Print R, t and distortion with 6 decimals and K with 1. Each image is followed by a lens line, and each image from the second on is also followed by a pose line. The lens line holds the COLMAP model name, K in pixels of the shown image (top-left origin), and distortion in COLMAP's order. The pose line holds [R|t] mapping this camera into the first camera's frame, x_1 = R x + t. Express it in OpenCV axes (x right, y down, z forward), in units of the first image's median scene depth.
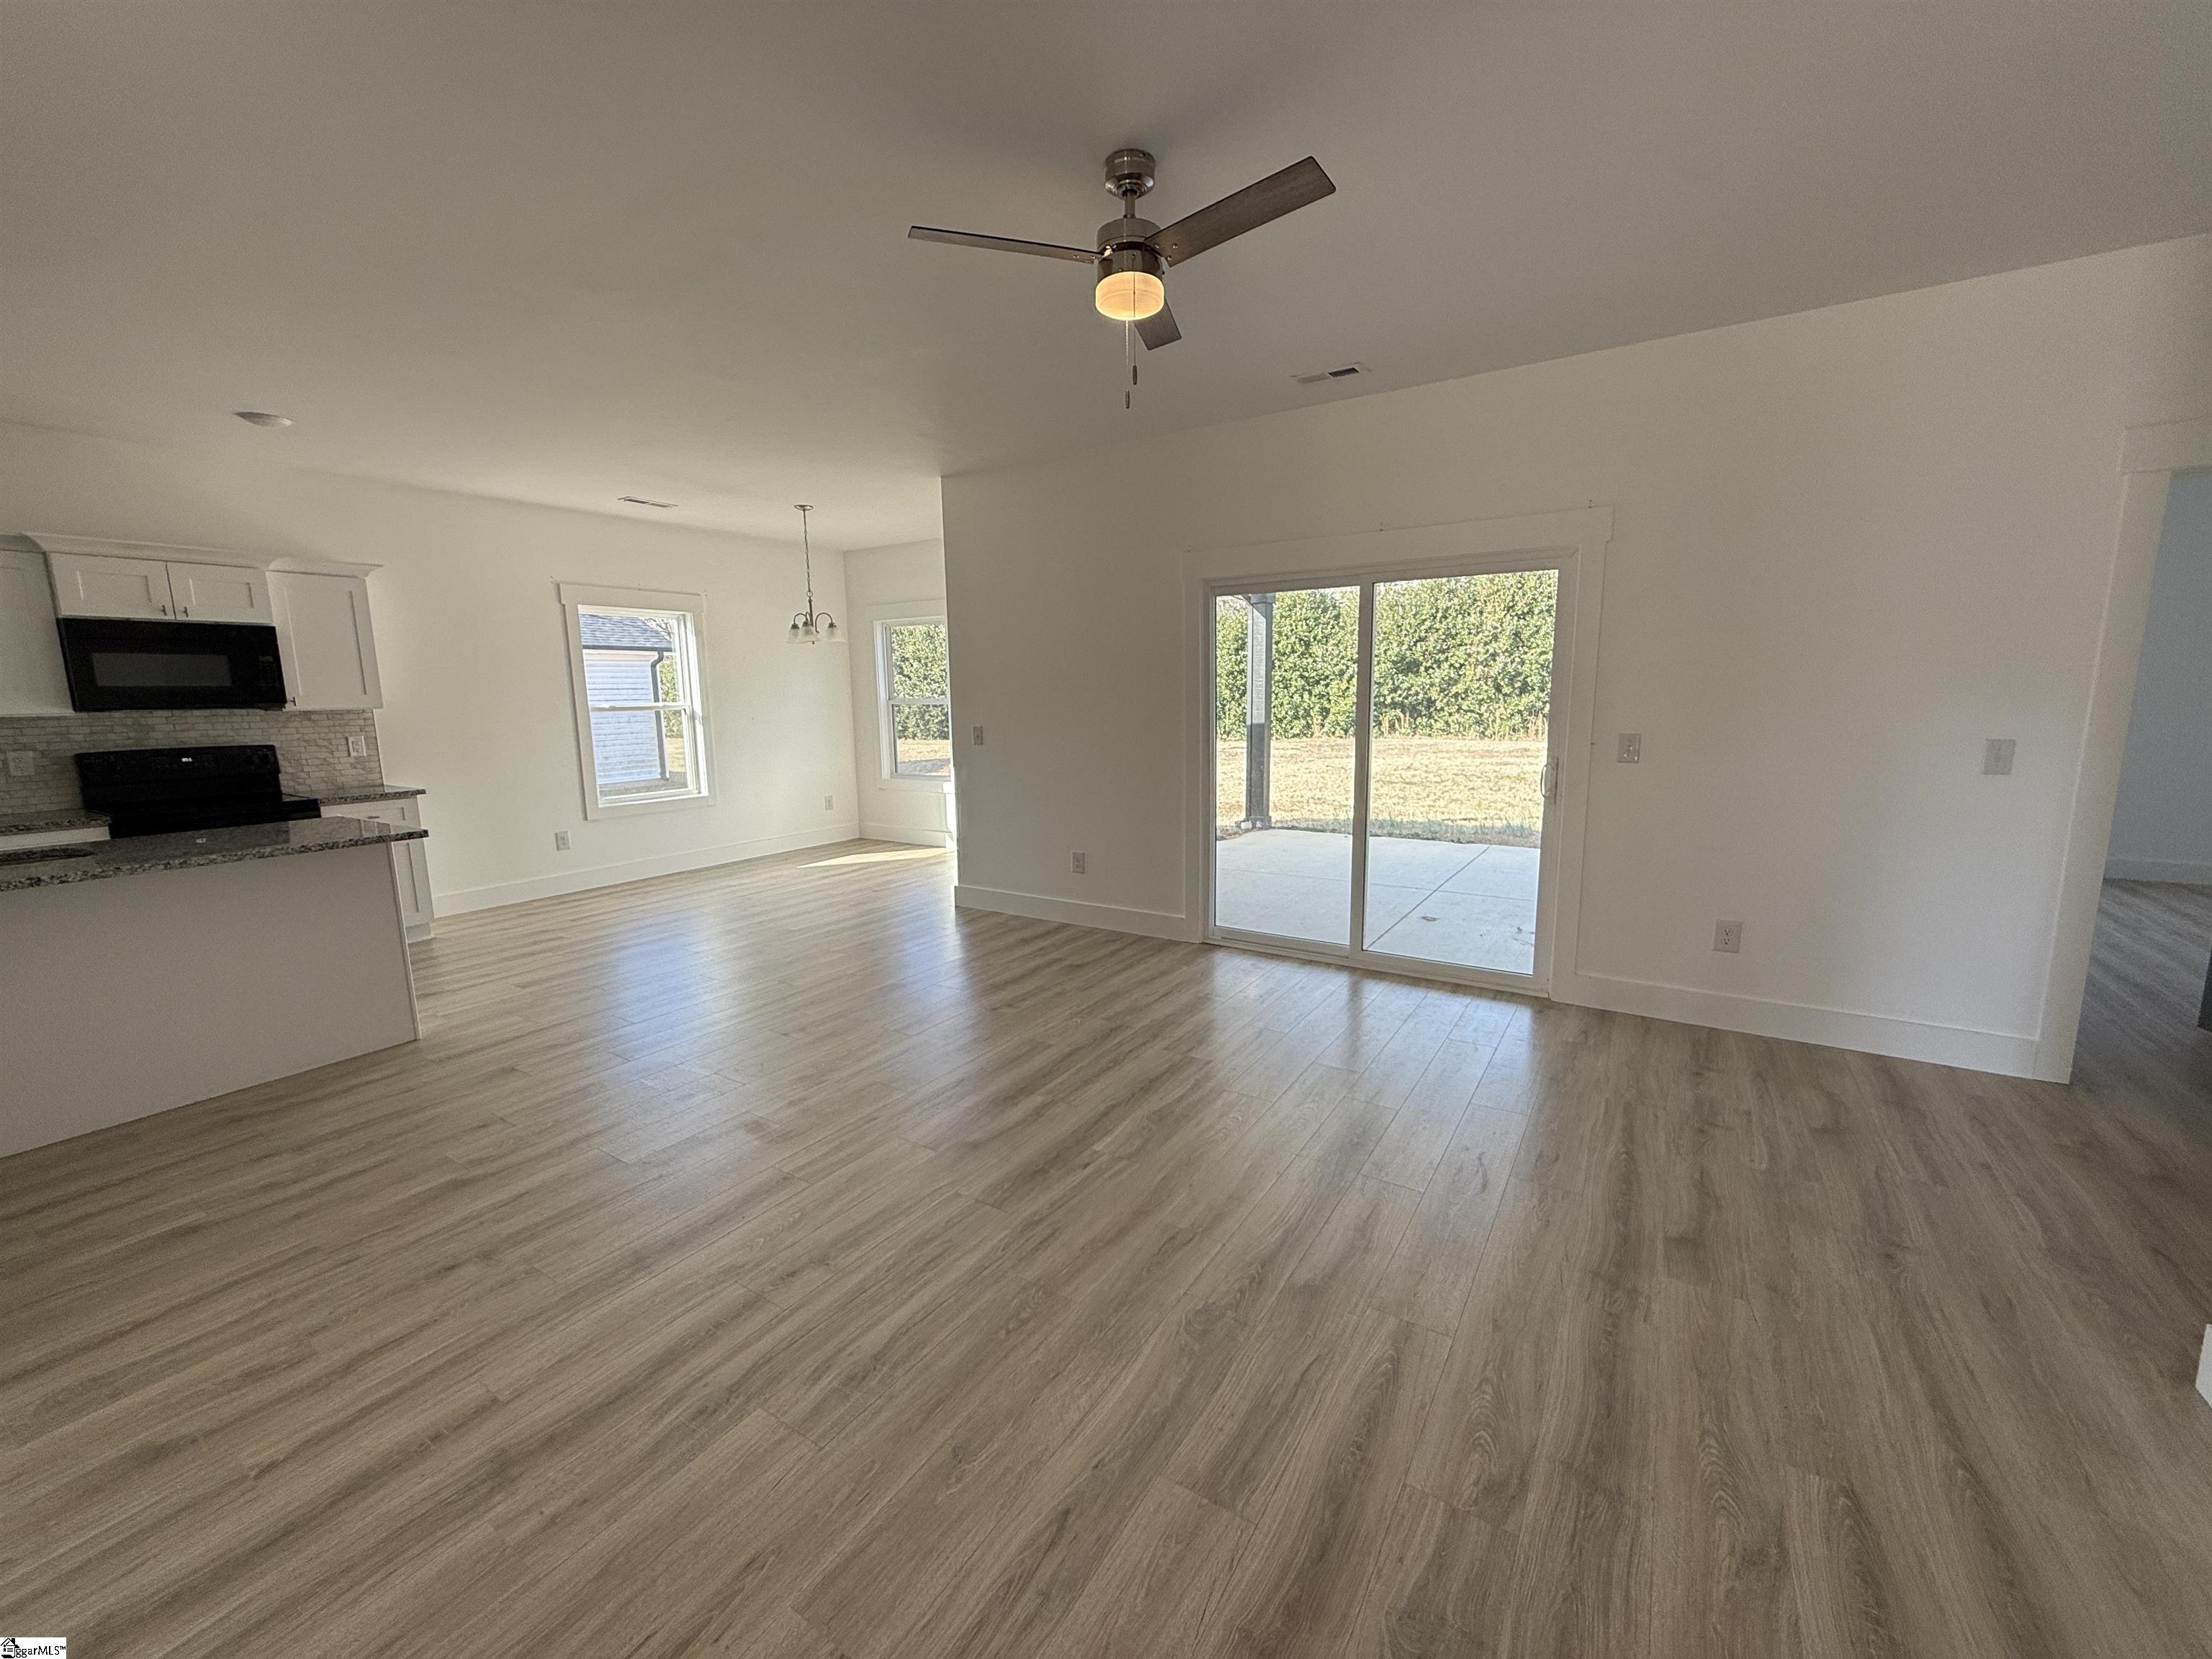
lens RADIAL K [[879.8, 0, 1100.3], [0, 879.8, 833.9], [0, 0, 1]] dist [-0.000624, 0.000421]
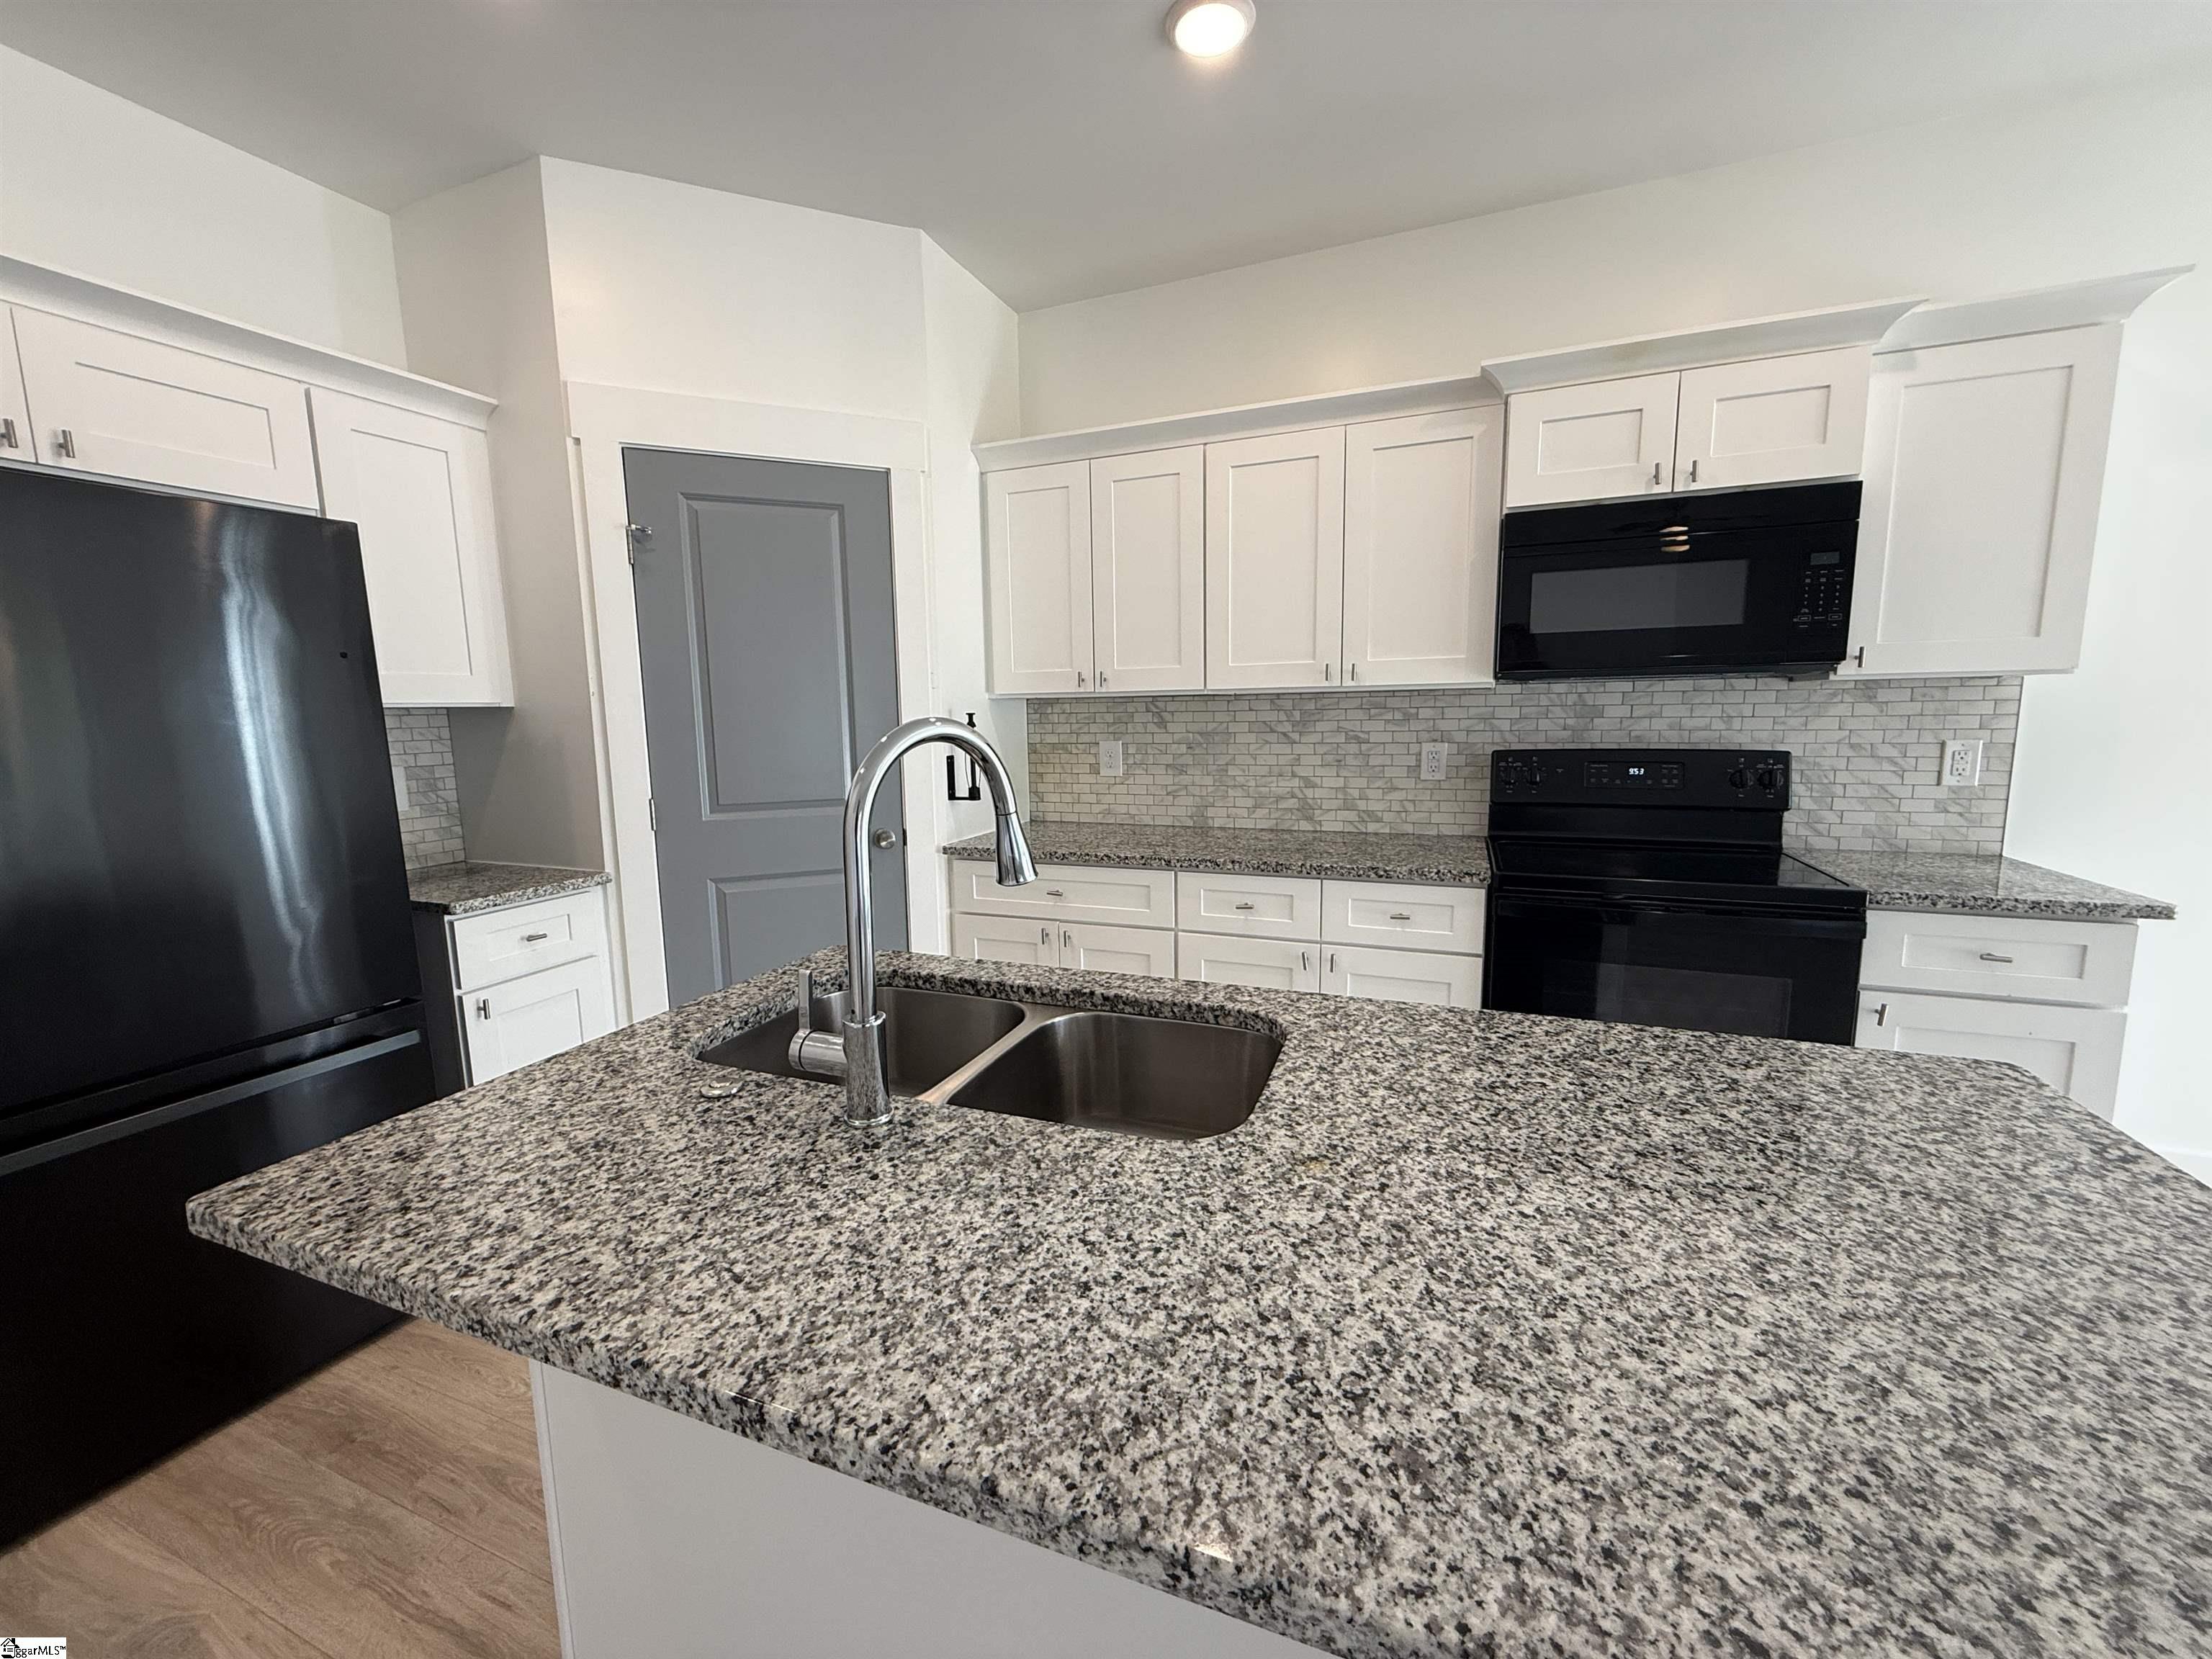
lens RADIAL K [[879.8, 0, 1103.5], [0, 879.8, 826.9], [0, 0, 1]] dist [-0.000624, 0.000421]
pose [[0.187042, 0.144281, -0.971699, -0.585885], [-0.143023, 0.982615, 0.118372, -0.069872], [0.971885, 0.116835, 0.204426, 0.591941]]
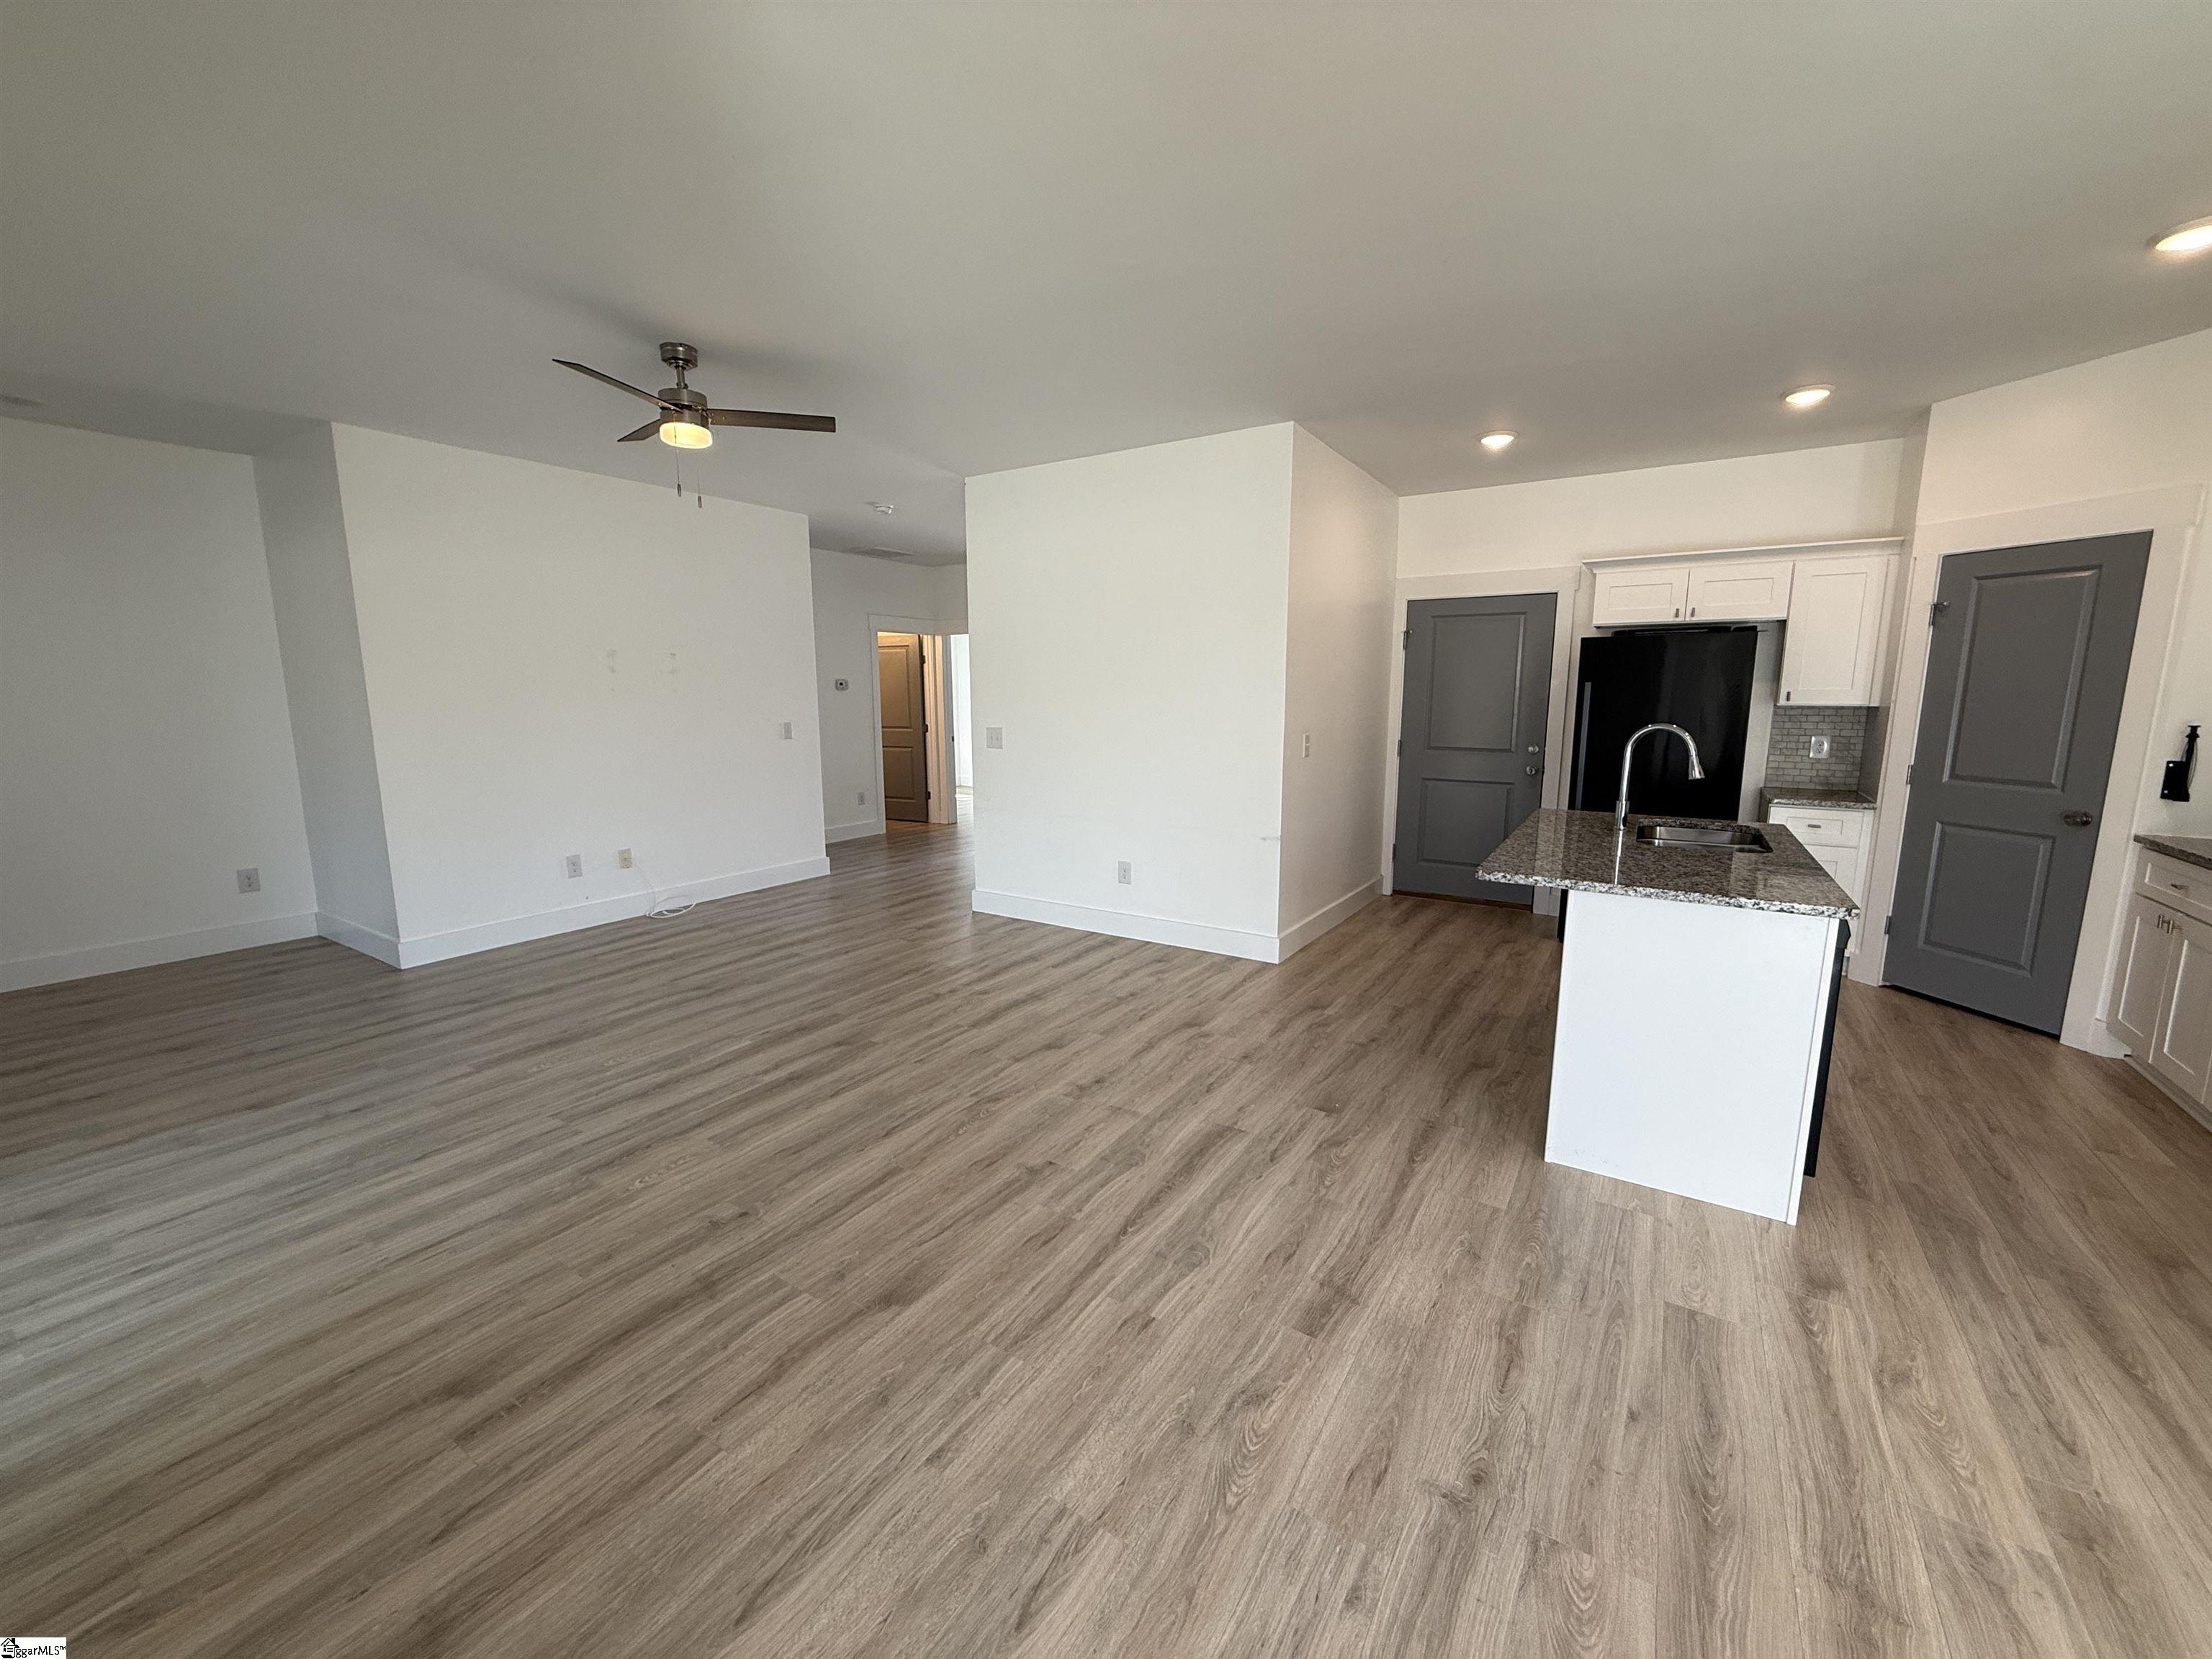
lens RADIAL K [[879.8, 0, 1100.6], [0, 879.8, 827.3], [0, 0, 1]] dist [-0.000624, 0.000421]
pose [[-0.999877, 0.015639, 0.001497, -0.330526], [0.015320, 0.949512, 0.313357, -0.220567], [0.003479, 0.313341, -0.949634, 1.316204]]
